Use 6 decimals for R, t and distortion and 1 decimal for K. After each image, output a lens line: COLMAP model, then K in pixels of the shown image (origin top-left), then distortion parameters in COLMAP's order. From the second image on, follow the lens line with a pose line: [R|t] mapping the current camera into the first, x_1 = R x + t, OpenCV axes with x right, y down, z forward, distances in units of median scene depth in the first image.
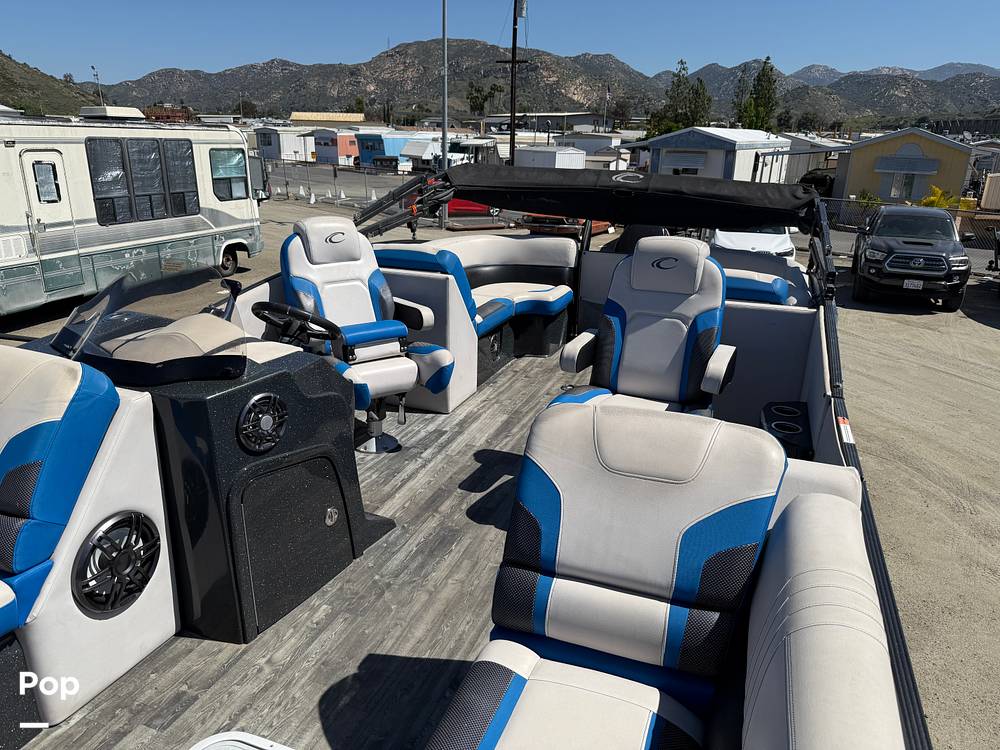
lens RADIAL K [[701.3, 0, 500.0], [0, 701.3, 375.0], [0, 0, 1]] dist [0.026145, -0.039510]
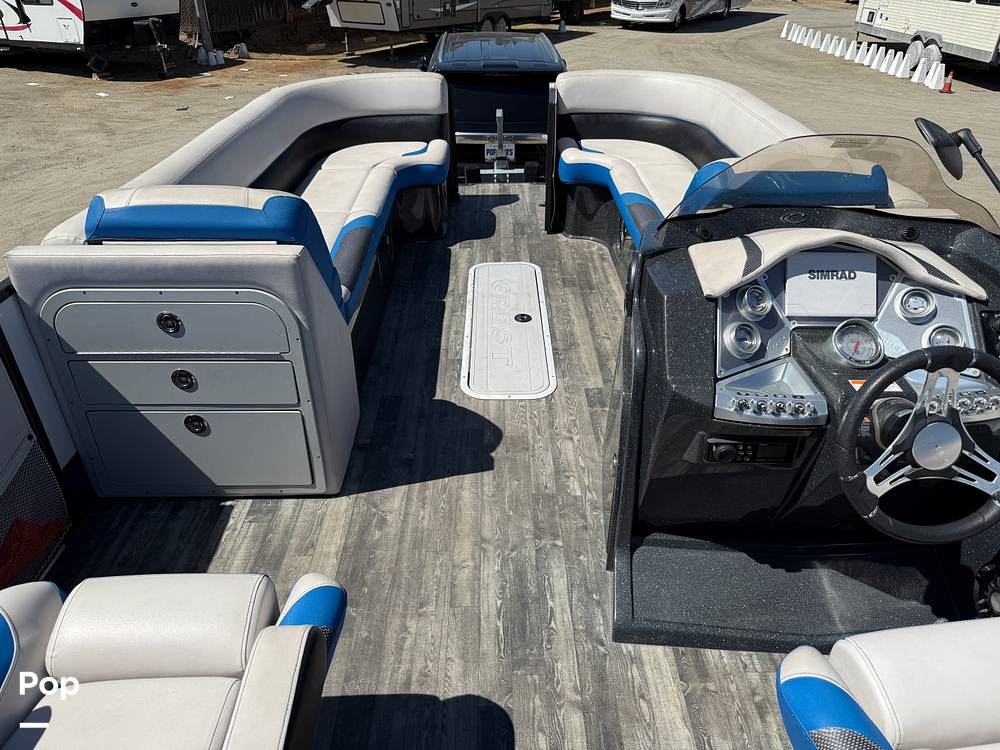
lens RADIAL K [[717.5, 0, 508.2], [0, 717.5, 368.6], [0, 0, 1]] dist [0.072938, -0.080396]
pose [[-0.929727, 0.156150, -0.333503, 0.028955], [-0.146724, 0.673577, 0.724407, -0.103120], [0.337756, 0.722434, -0.603332, 0.320914]]
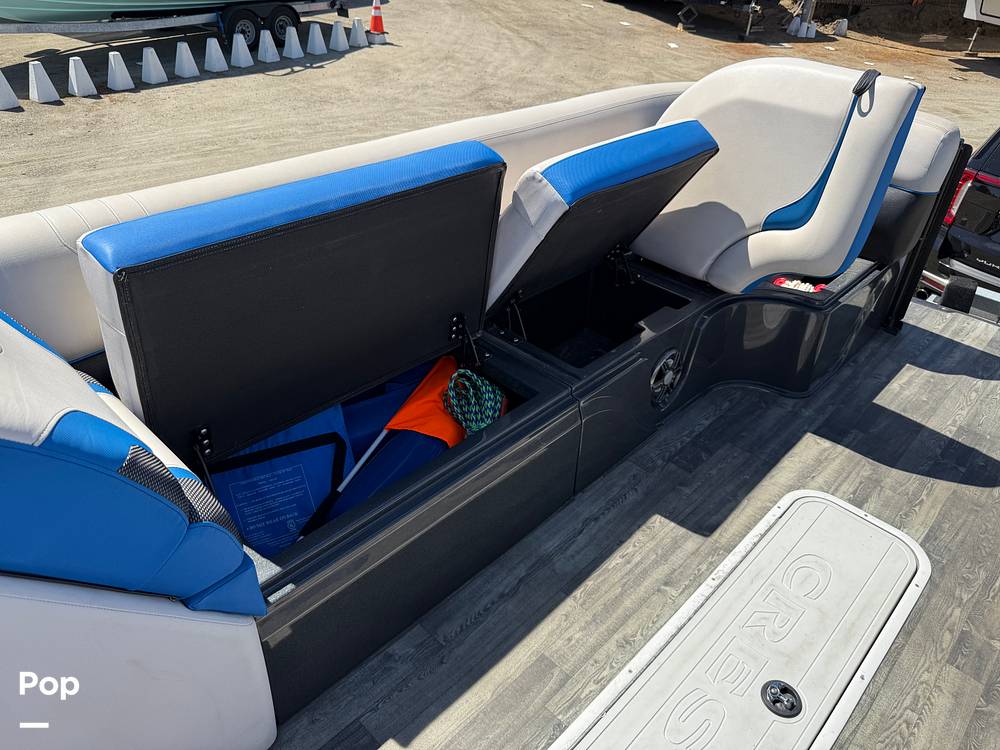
lens RADIAL K [[717.1, 0, 500.0], [0, 717.1, 375.0], [0, 0, 1]] dist [0.006746, -0.011370]
pose [[-0.913328, -0.305991, 0.268705, -0.052978], [0.030052, 0.607397, 0.793830, -0.041954], [-0.406115, 0.733102, -0.545557, 0.171156]]
